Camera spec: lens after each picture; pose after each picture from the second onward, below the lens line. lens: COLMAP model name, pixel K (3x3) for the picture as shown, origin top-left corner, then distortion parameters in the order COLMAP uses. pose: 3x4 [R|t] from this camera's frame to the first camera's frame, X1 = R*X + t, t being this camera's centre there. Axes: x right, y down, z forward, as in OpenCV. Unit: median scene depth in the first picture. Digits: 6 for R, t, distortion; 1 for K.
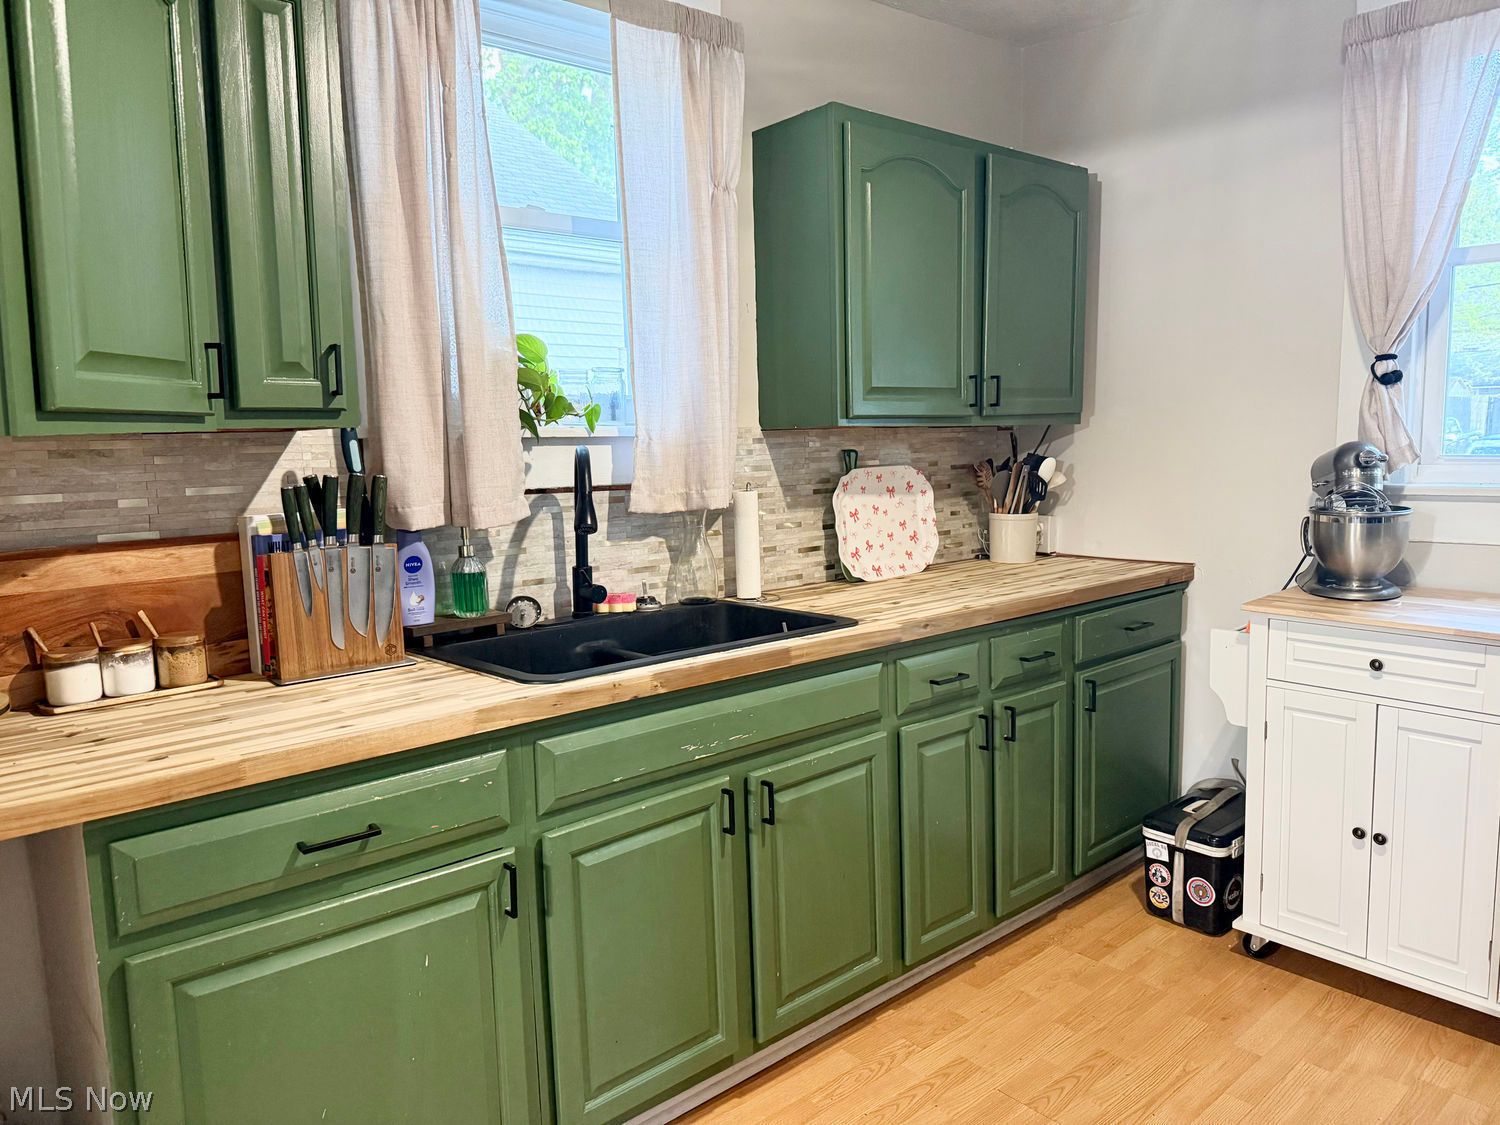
lens RADIAL K [[1048.3, 0, 755.8], [0, 1048.3, 560.4], [0, 0, 1]] dist [0.110444, -0.165780]
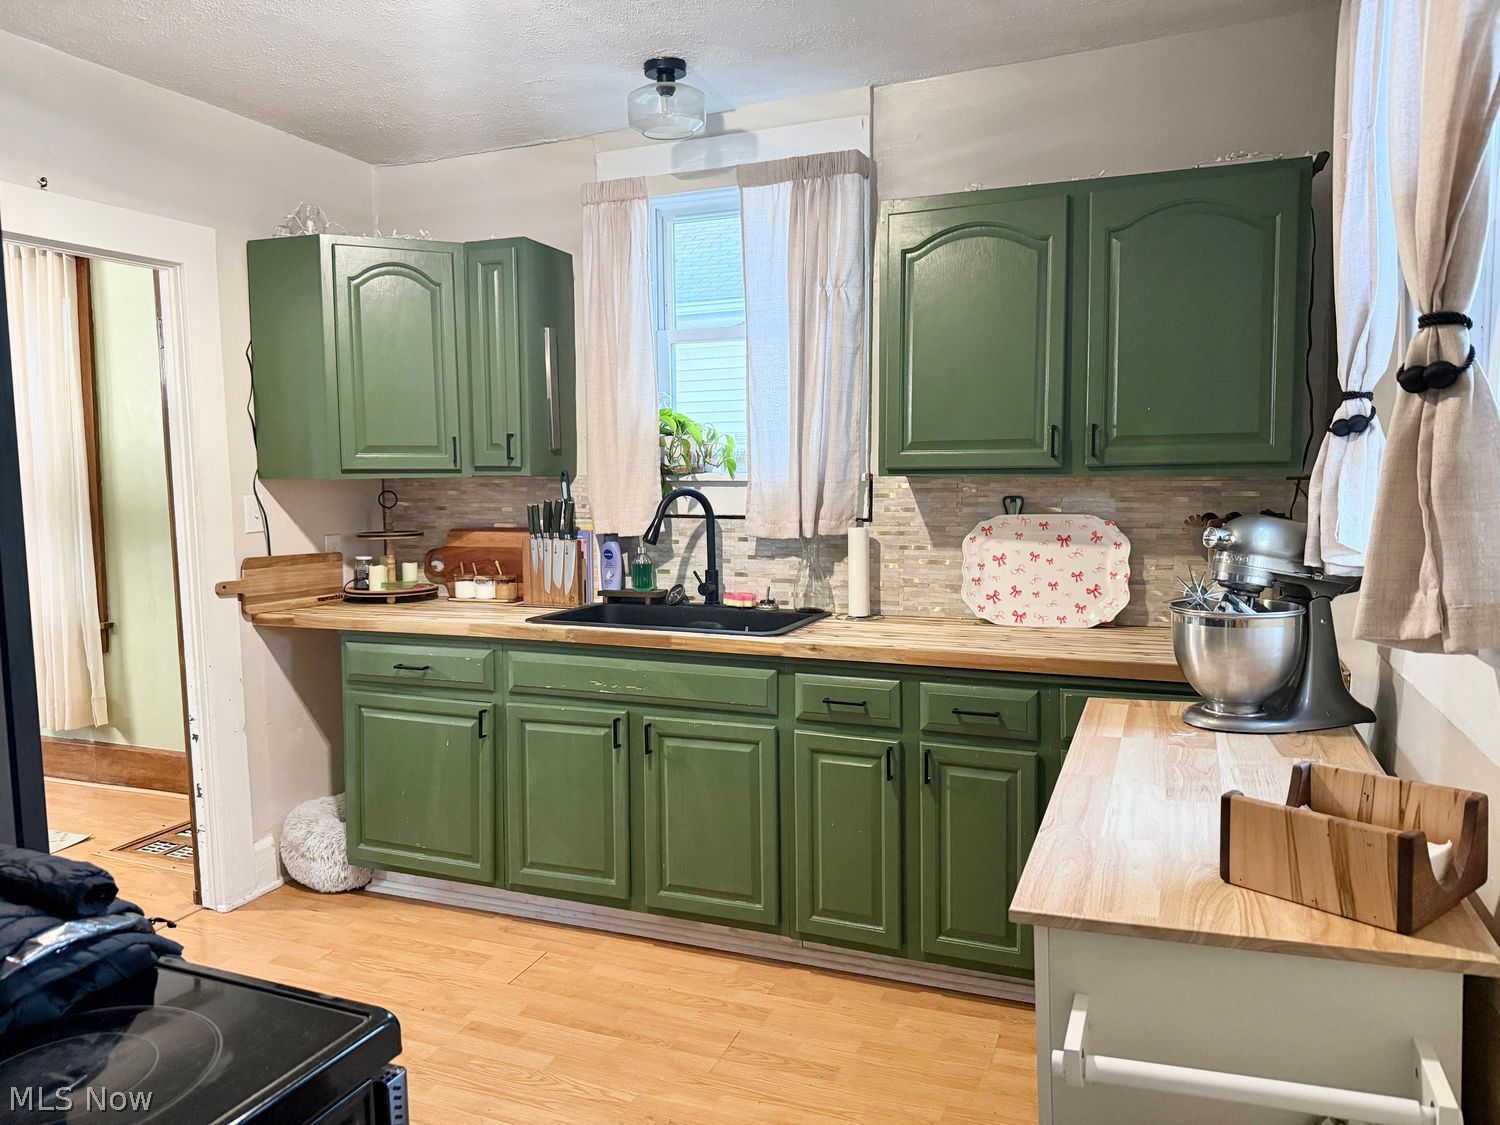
lens RADIAL K [[1048.3, 0, 755.8], [0, 1048.3, 560.4], [0, 0, 1]] dist [0.110444, -0.165780]
pose [[0.449637, 0.094780, -0.888168, 1.102173], [-0.106297, 0.992966, 0.052150, -0.085676], [0.886864, 0.070961, 0.456549, 0.376659]]
